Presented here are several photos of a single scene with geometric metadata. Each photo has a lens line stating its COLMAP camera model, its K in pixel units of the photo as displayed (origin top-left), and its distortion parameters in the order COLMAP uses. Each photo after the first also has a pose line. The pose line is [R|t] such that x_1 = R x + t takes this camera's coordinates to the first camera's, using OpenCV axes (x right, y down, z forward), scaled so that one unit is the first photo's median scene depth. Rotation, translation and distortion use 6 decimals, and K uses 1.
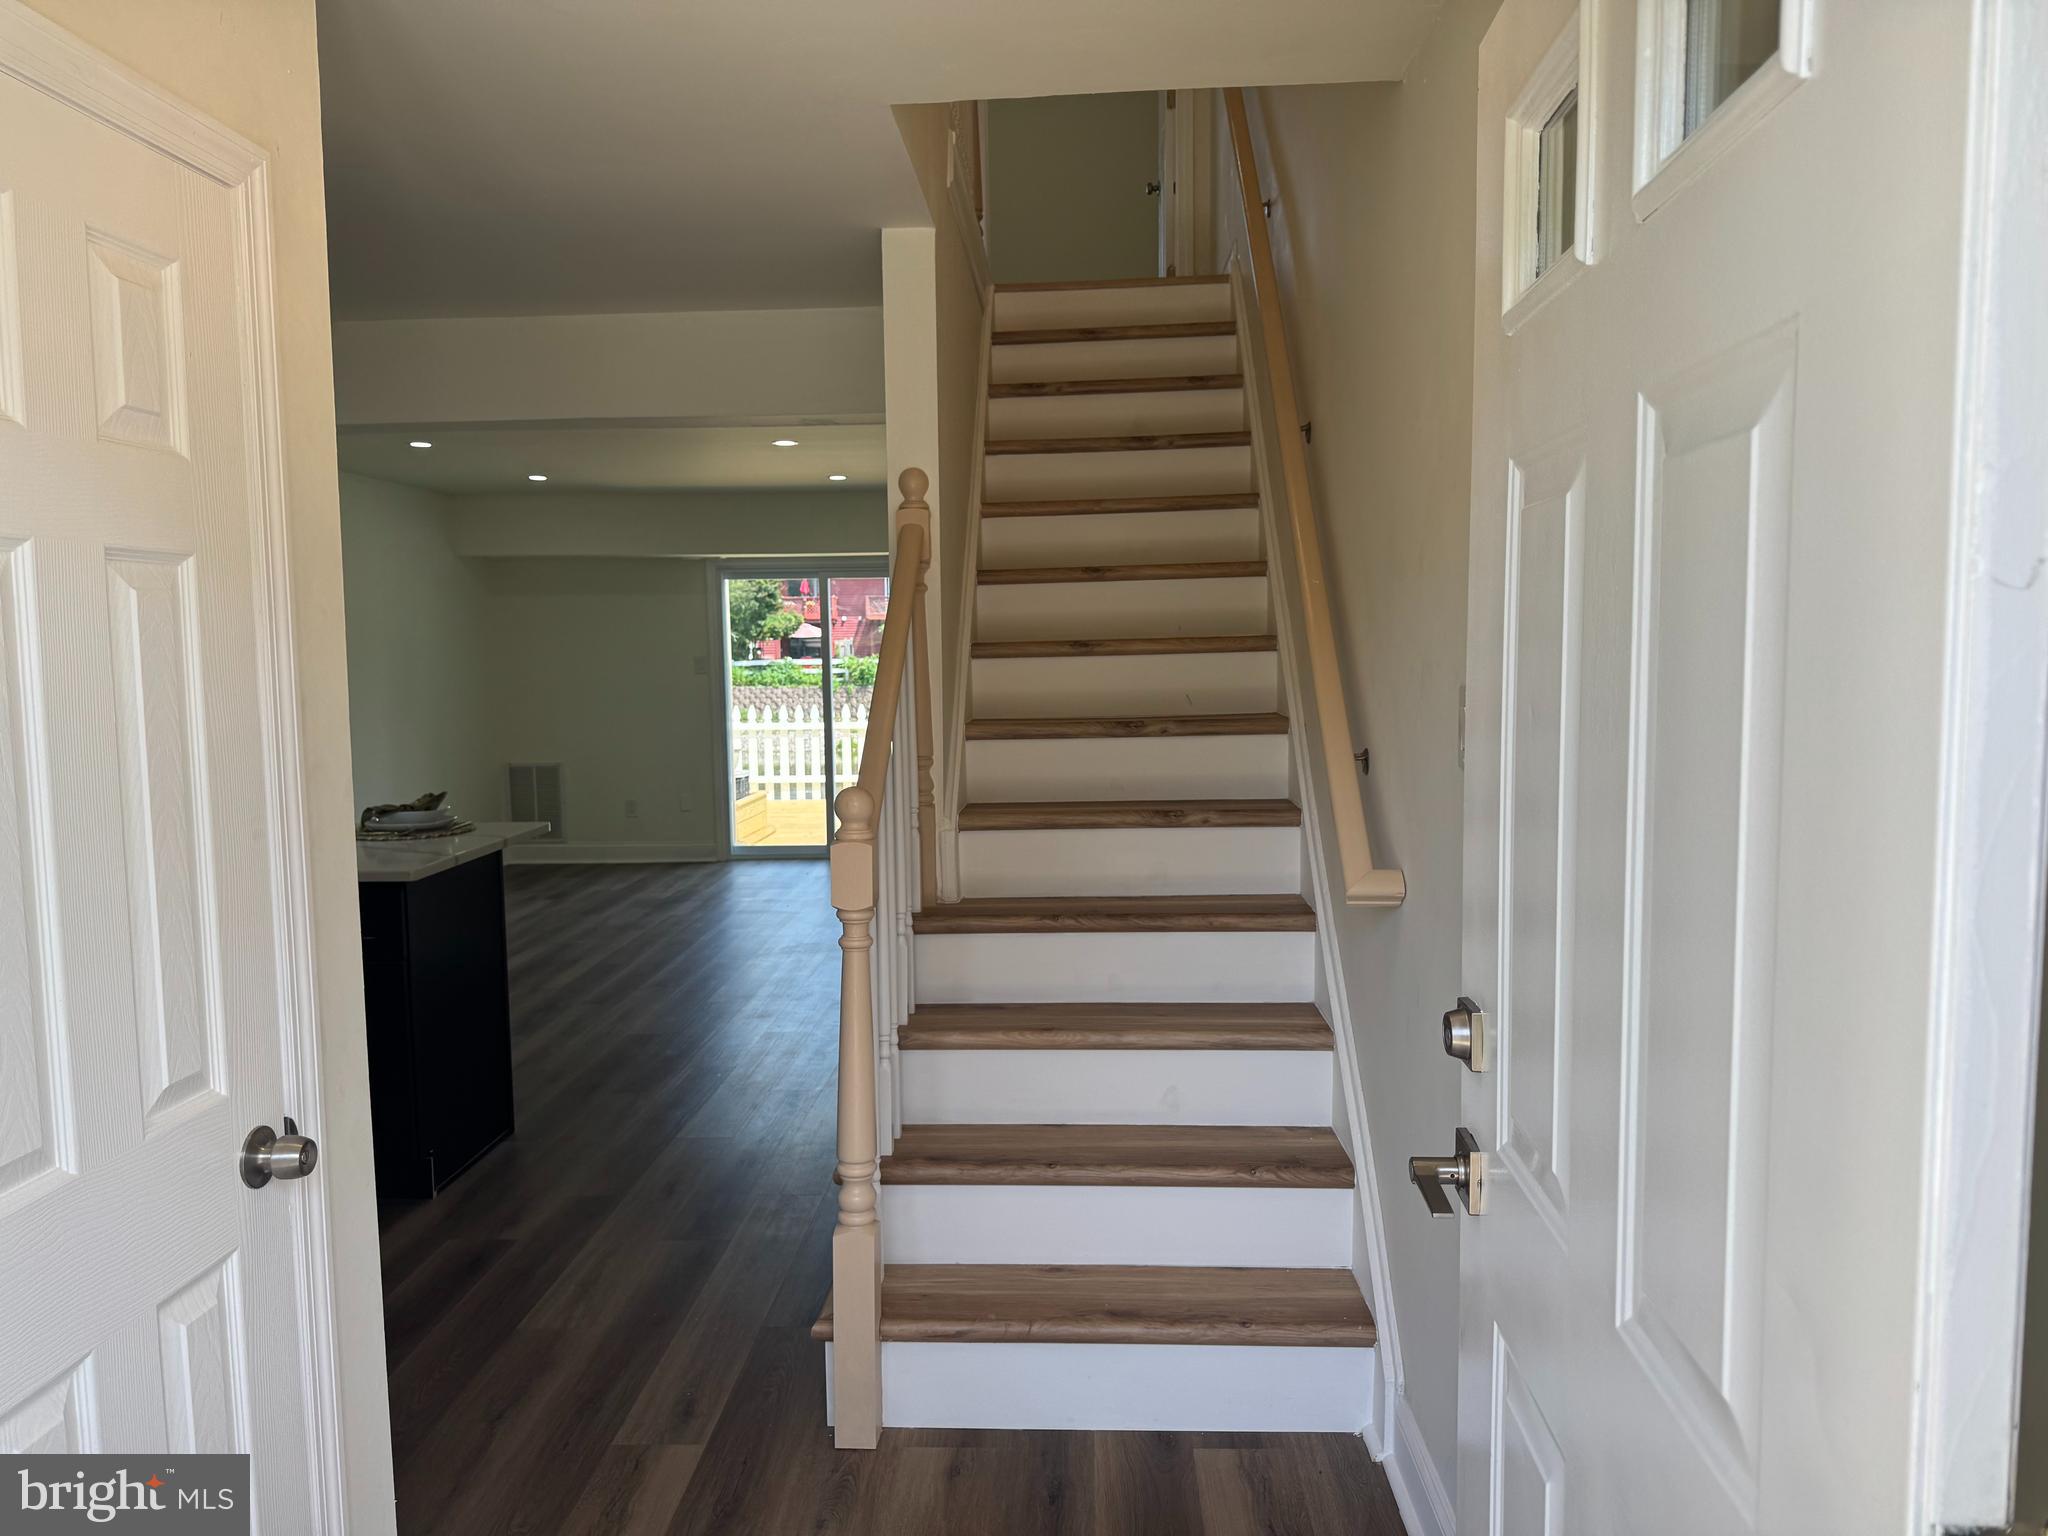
lens RADIAL K [[1428.8, 0, 1028.6], [0, 1428.8, 774.1], [0, 0, 1]] dist [0.044814, -0.003056]
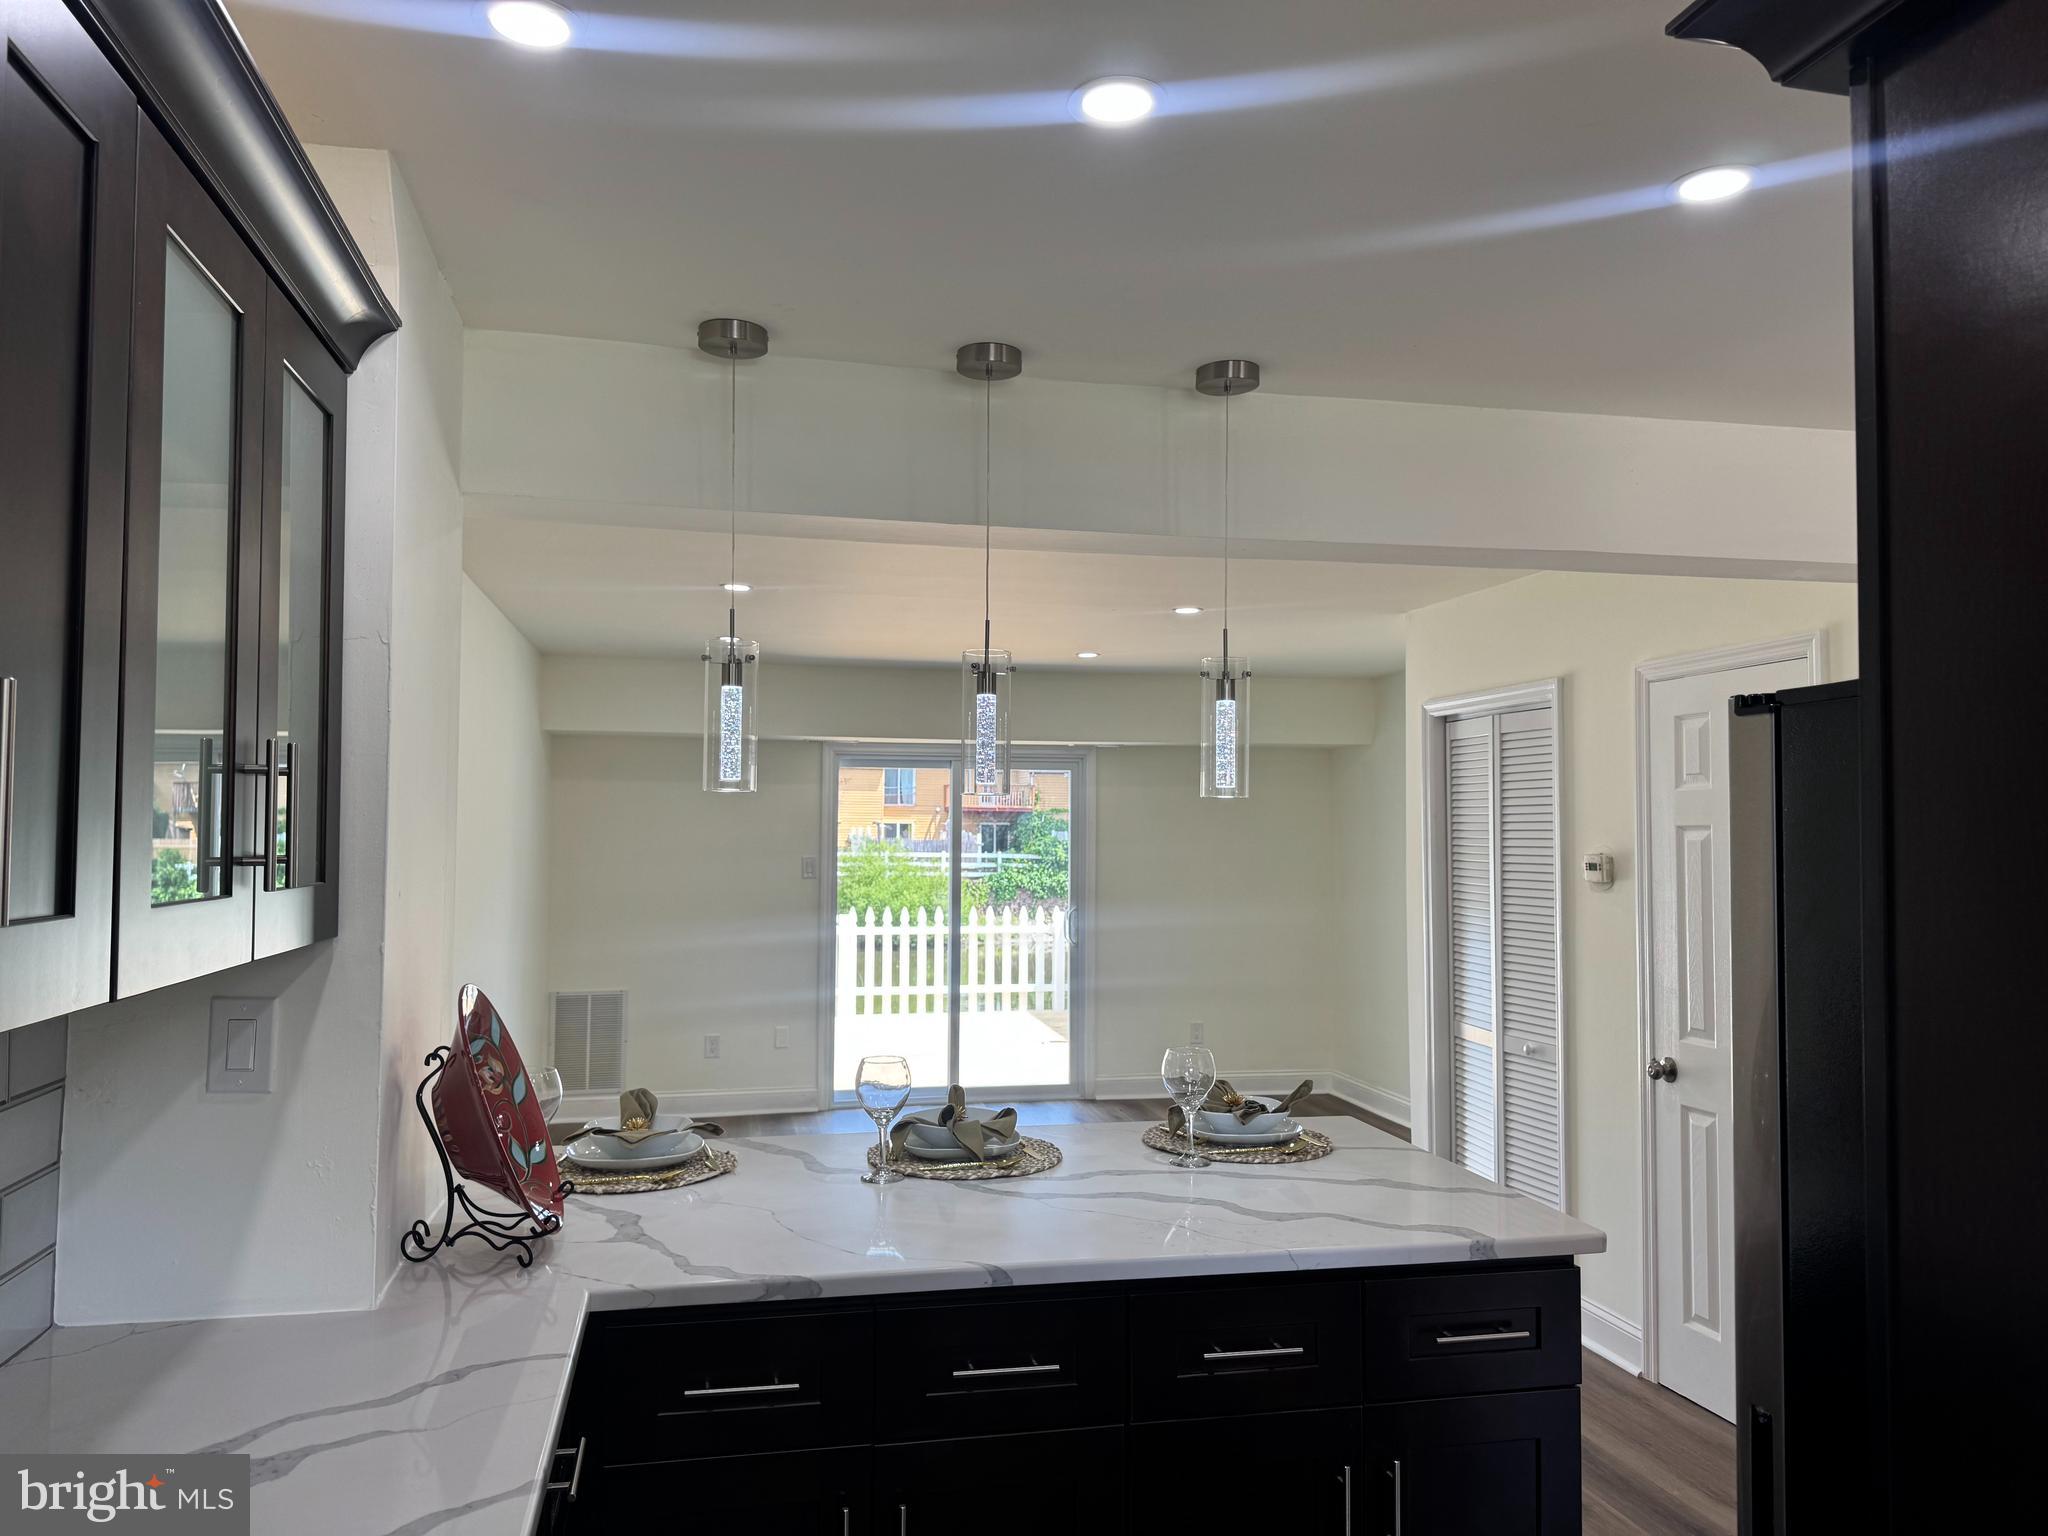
lens RADIAL K [[1428.8, 0, 1028.6], [0, 1428.8, 774.1], [0, 0, 1]] dist [0.044814, -0.003056]
pose [[0.964175, 0.031542, 0.263386, -0.308287], [0.004602, 0.990767, -0.135497, -0.016929], [-0.265228, 0.131855, 0.955127, 0.163264]]
